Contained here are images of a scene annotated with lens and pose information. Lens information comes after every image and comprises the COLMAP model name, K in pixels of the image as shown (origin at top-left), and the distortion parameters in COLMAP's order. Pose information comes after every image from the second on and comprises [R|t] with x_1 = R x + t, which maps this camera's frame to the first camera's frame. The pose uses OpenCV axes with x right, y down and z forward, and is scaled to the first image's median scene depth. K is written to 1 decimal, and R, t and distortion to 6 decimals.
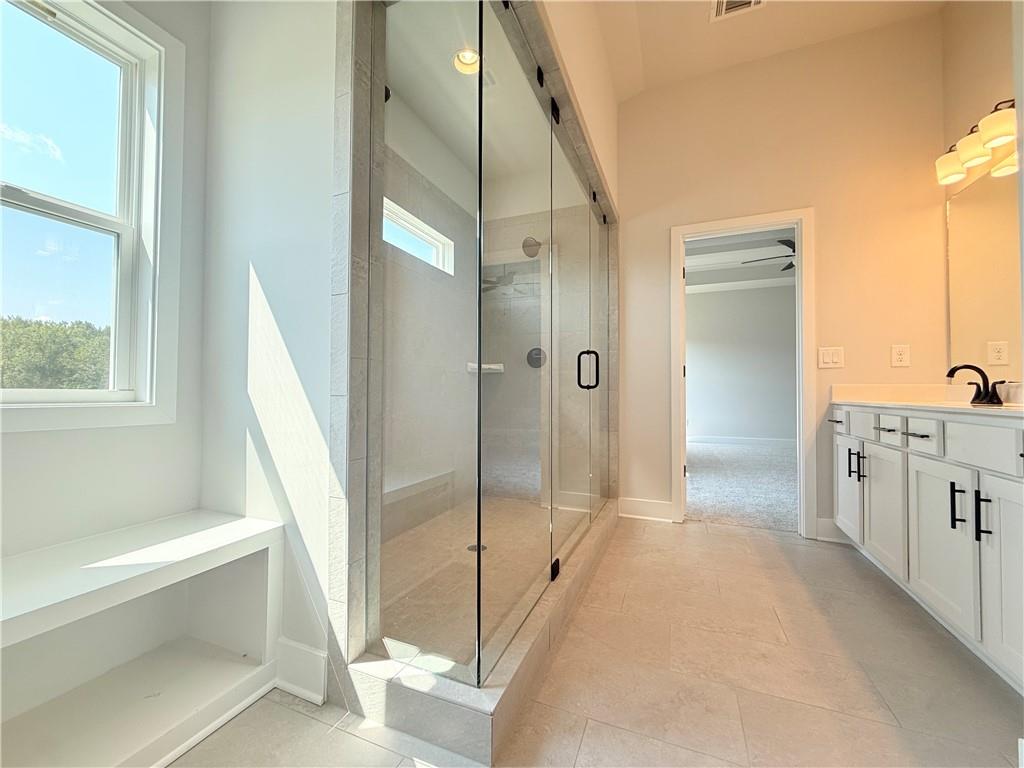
lens RADIAL K [[407.9, 0, 512.0], [0, 407.9, 384.0], [0, 0, 1]] dist [0.001795, 0.000067]
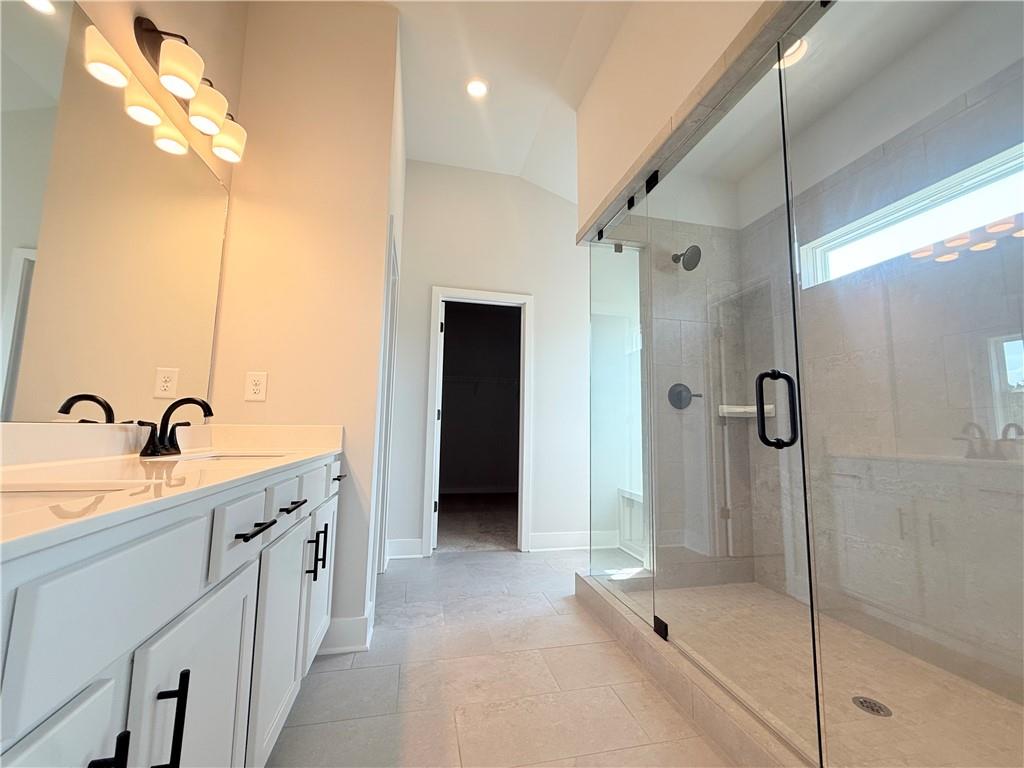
lens RADIAL K [[407.9, 0, 512.0], [0, 407.9, 384.0], [0, 0, 1]] dist [0.001795, 0.000067]
pose [[-0.818915, -0.089682, -0.566864, 1.061428], [-0.016635, 0.991010, -0.132753, 0.010231], [0.573674, -0.099284, -0.813044, 1.740564]]
